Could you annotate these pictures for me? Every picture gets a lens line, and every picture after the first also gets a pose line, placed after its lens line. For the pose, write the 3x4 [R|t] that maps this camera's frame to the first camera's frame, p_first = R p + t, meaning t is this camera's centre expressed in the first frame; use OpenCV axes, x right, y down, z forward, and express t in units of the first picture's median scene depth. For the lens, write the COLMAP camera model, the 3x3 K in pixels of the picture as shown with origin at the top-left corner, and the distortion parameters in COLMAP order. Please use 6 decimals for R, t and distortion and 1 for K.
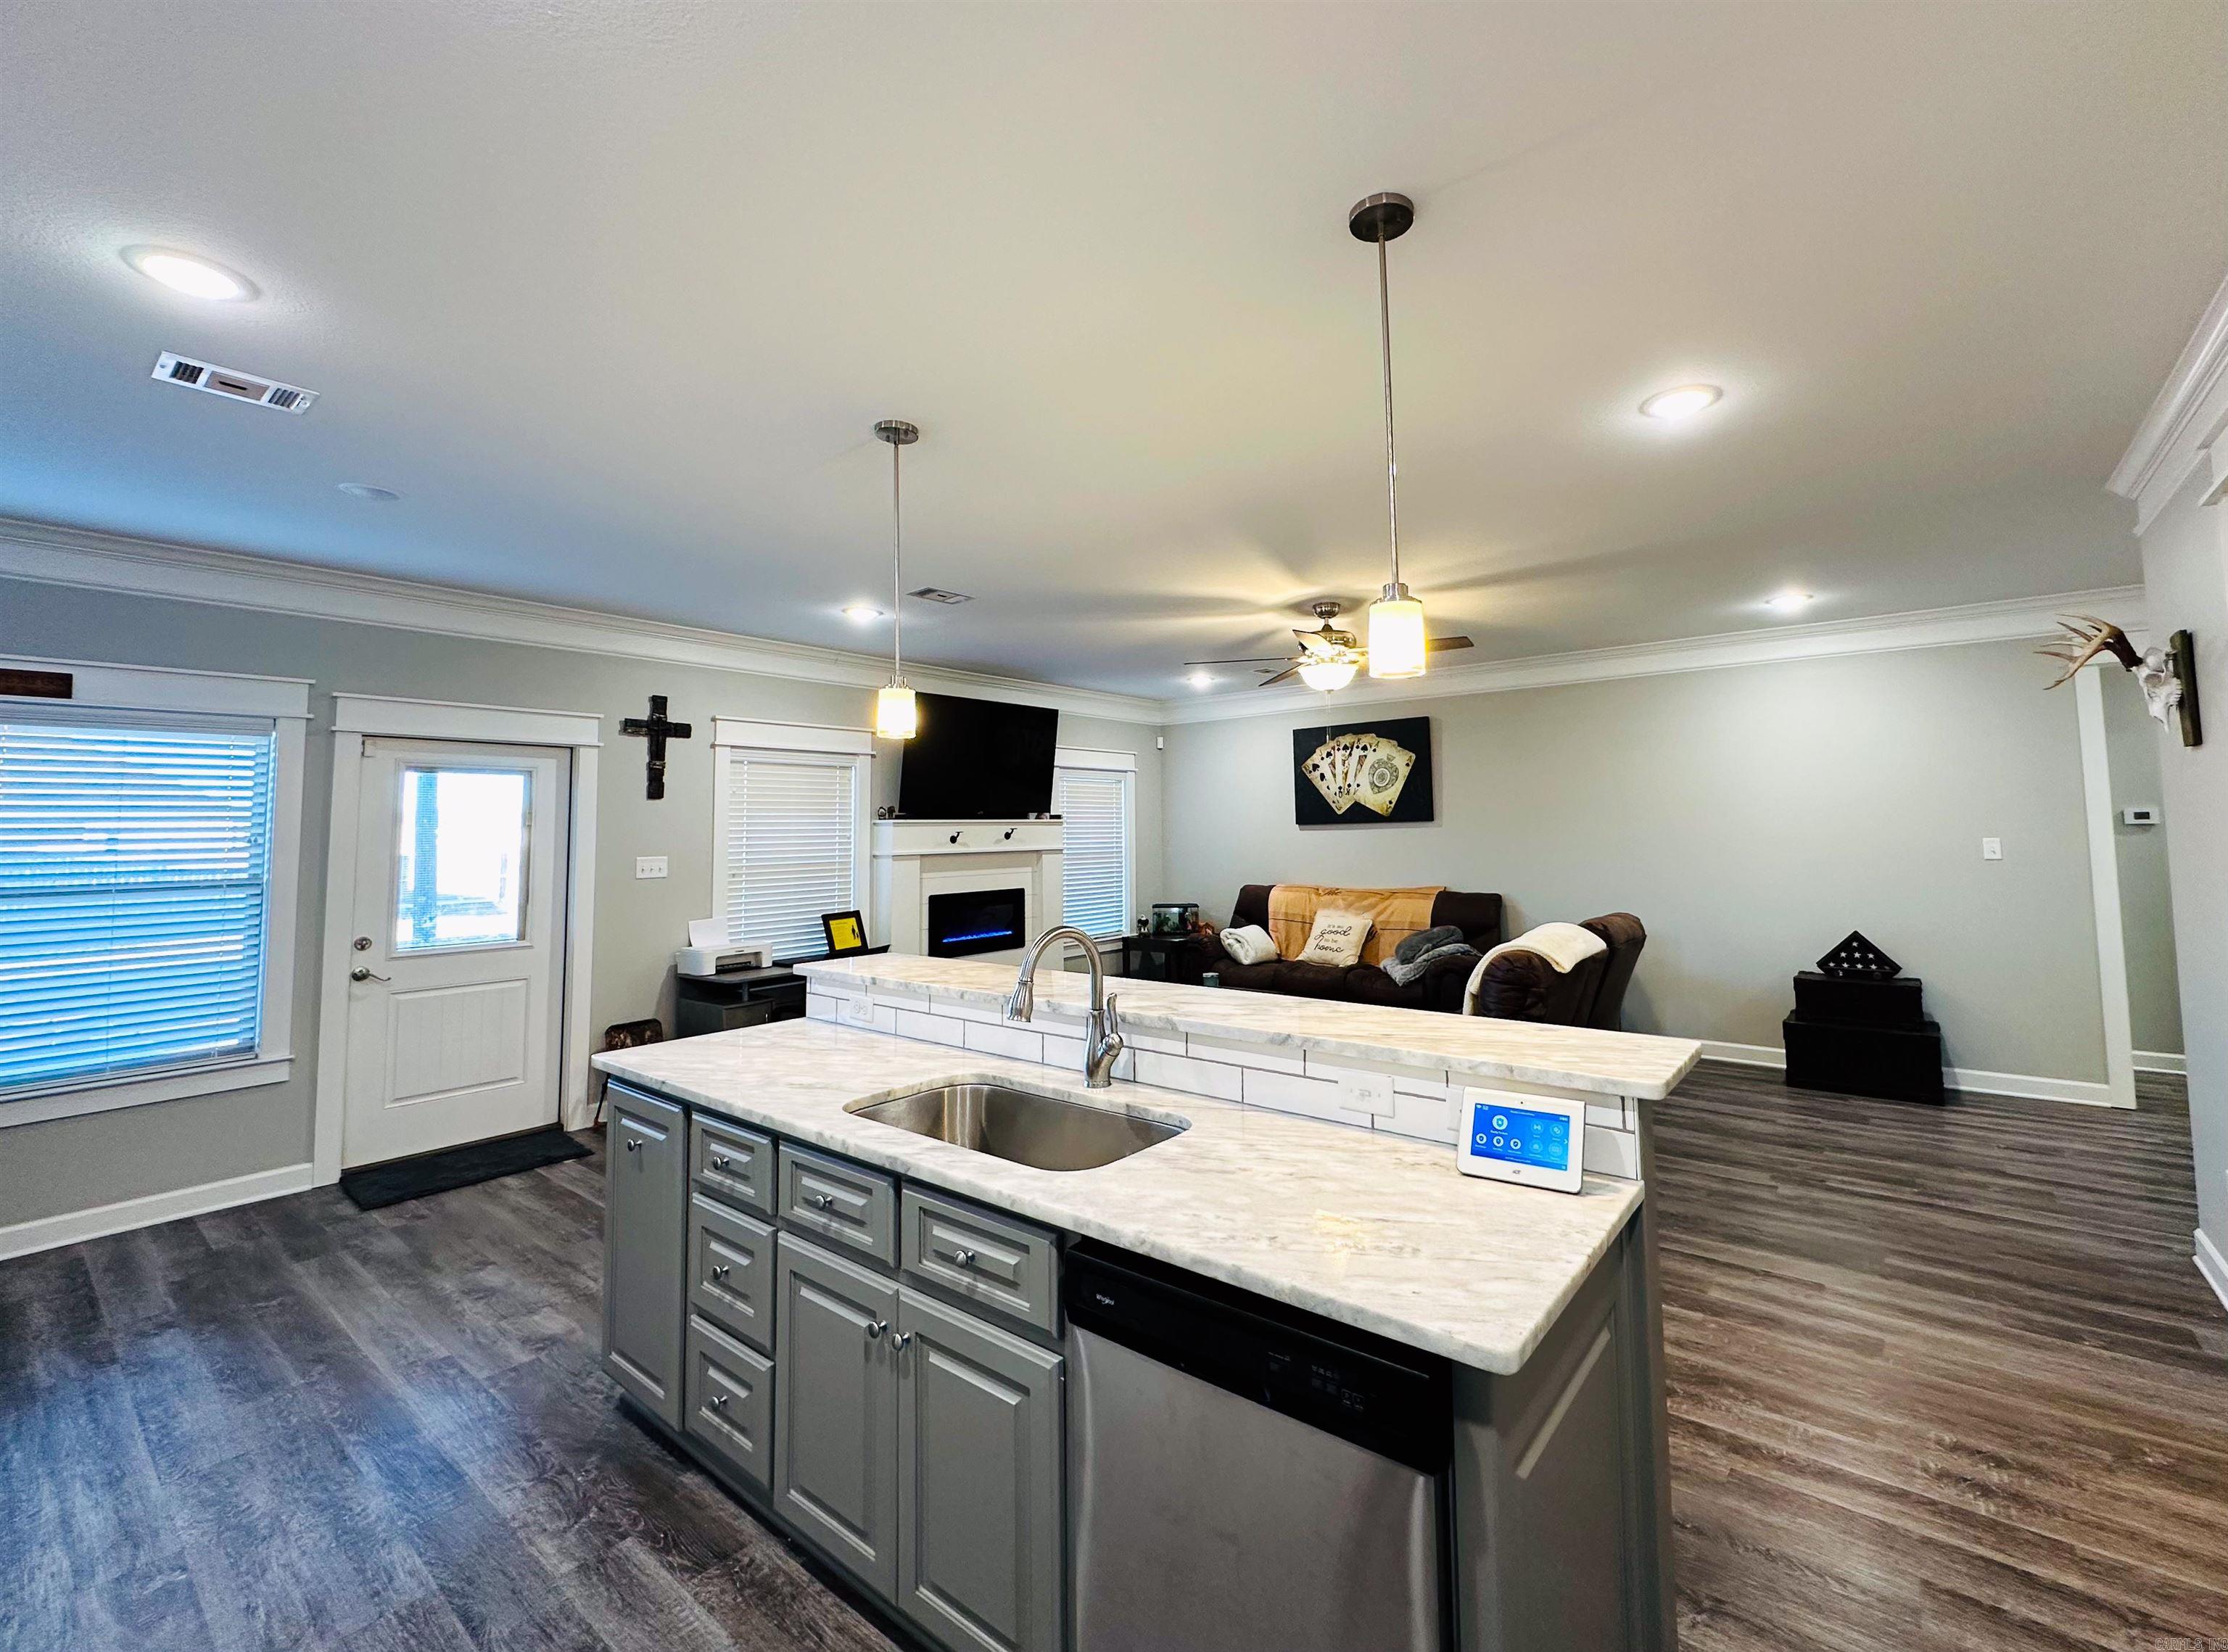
lens RADIAL K [[944.2, 0, 1185.1], [0, 944.2, 775.8], [0, 0, 1]] dist [0.000502, 0.000508]
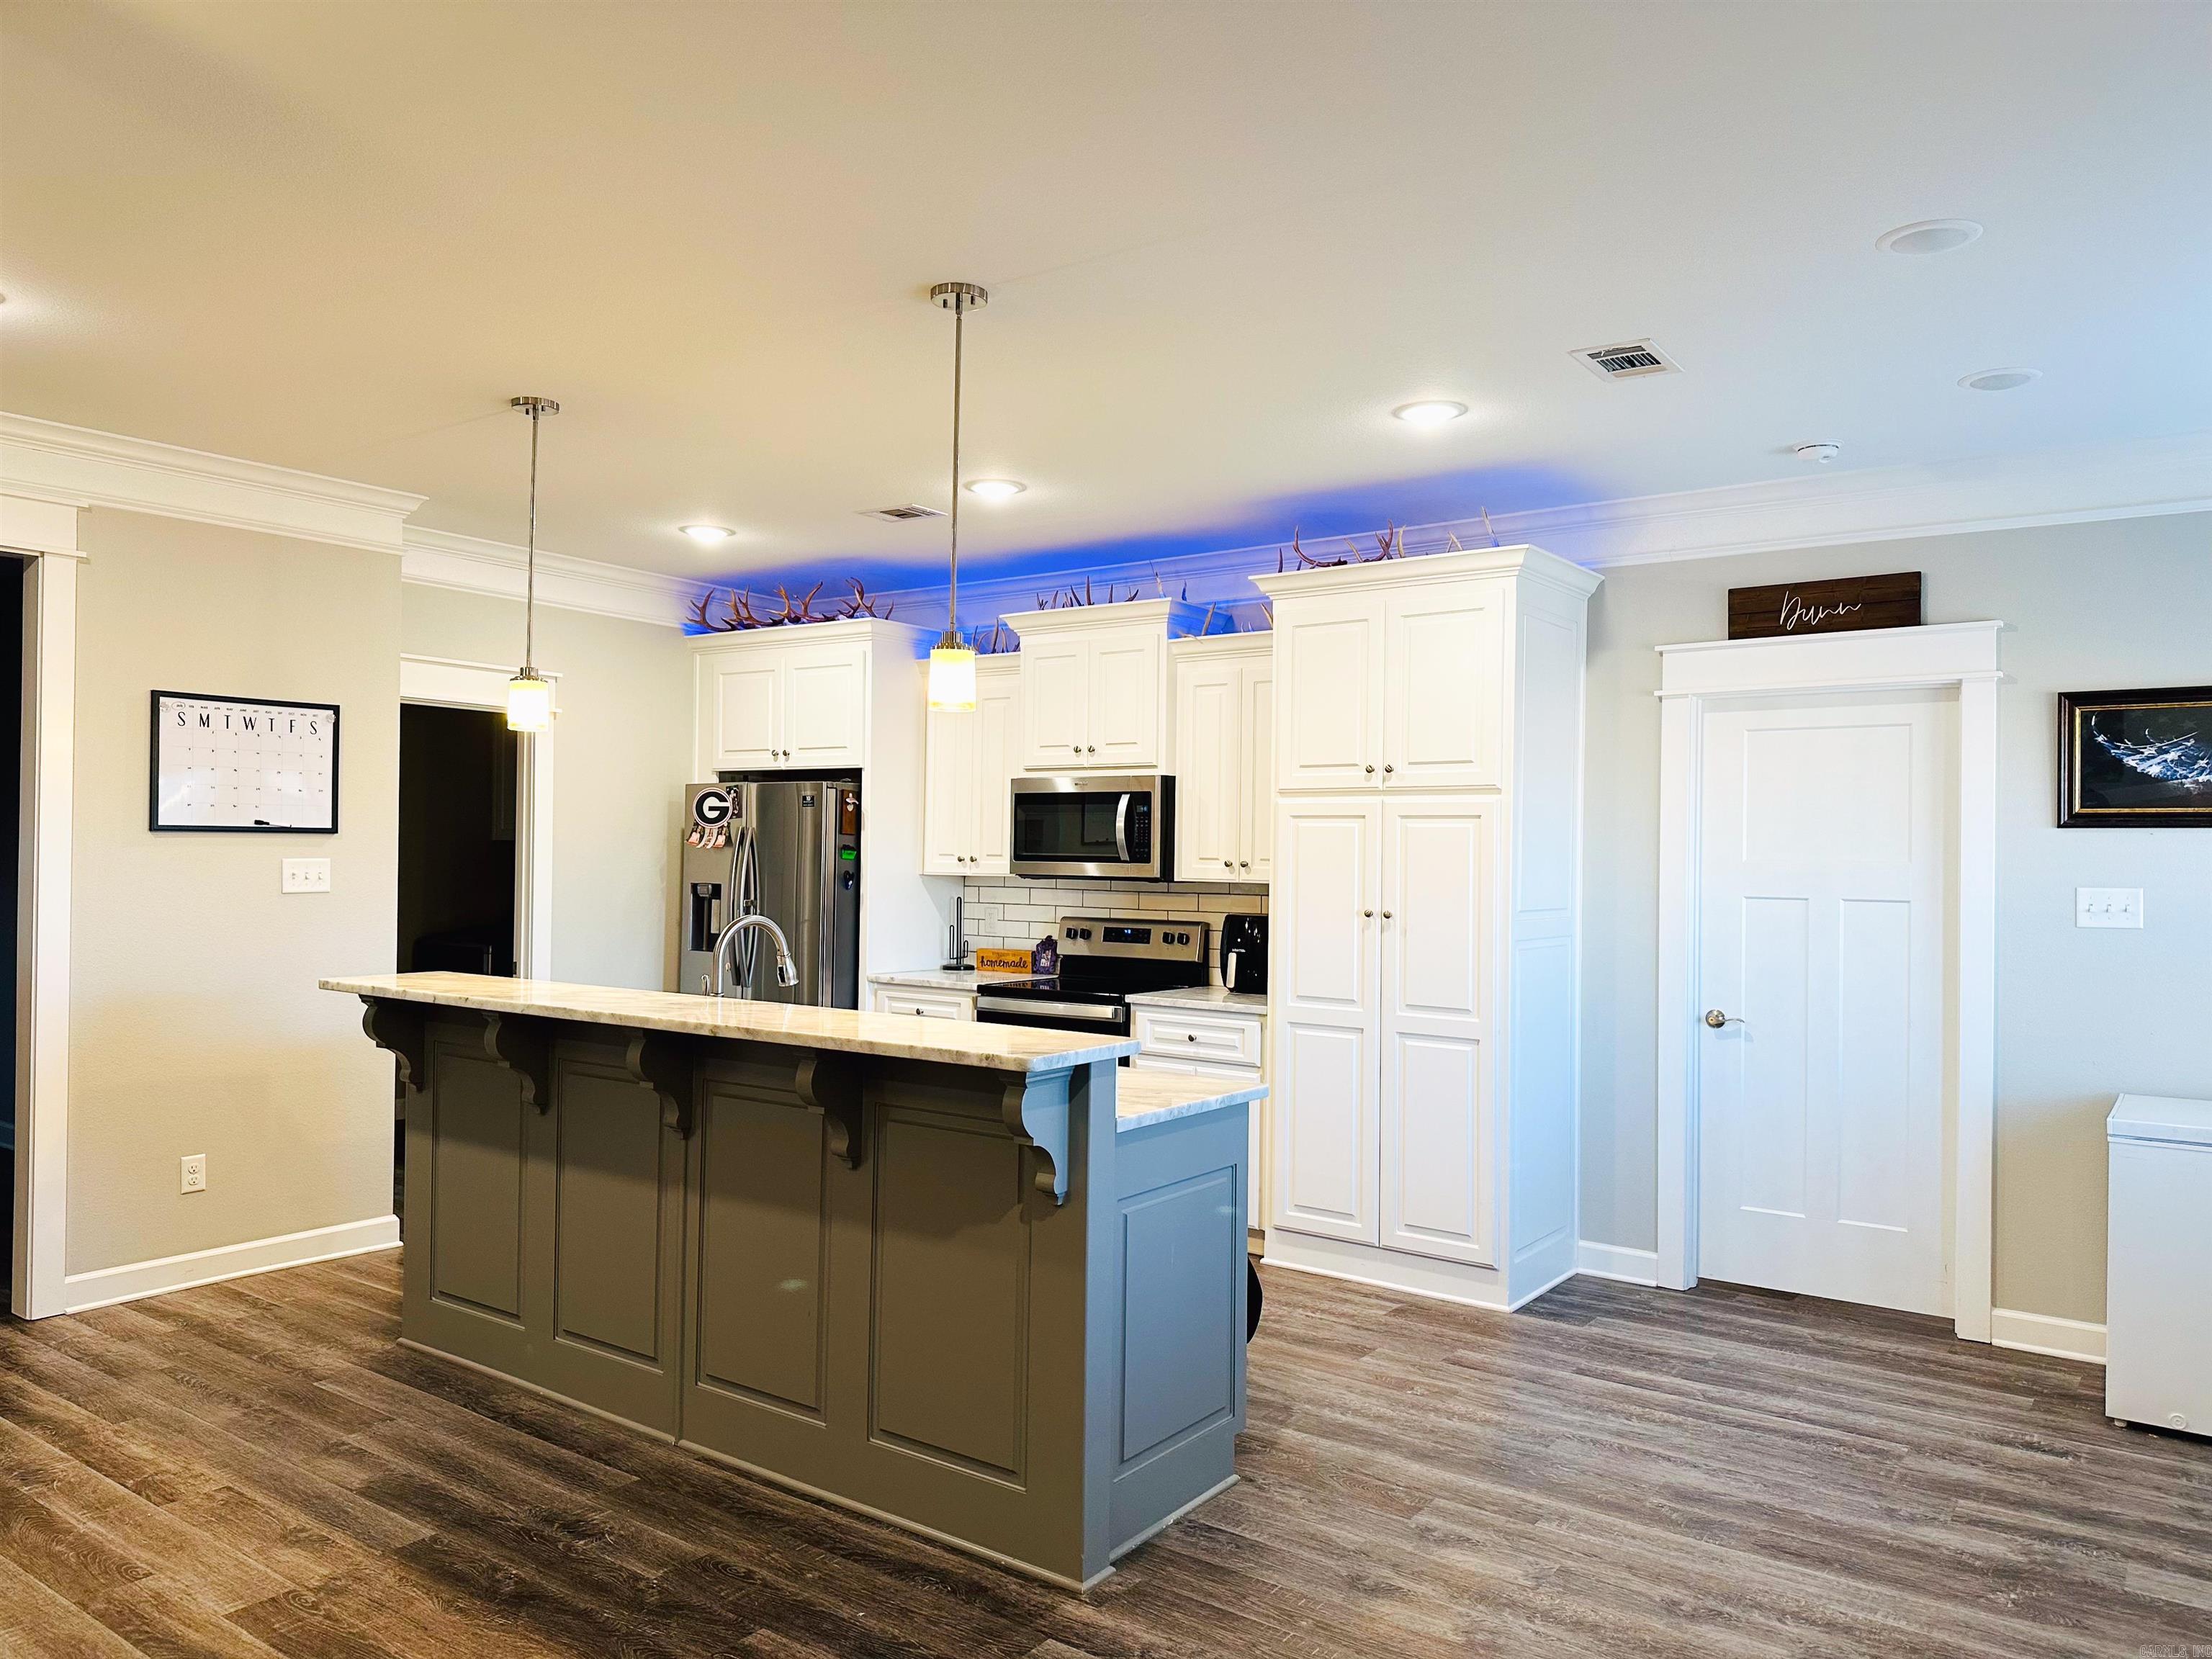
lens RADIAL K [[1542.7, 0, 1118.8], [0, 1542.7, 827.1], [0, 0, 1]] dist [0.061768, -0.060574]
pose [[-0.999555, 0.001372, -0.029783, -0.214866], [0.003519, 0.997387, -0.072164, 0.076871], [0.029606, -0.072236, -0.996948, 1.195396]]
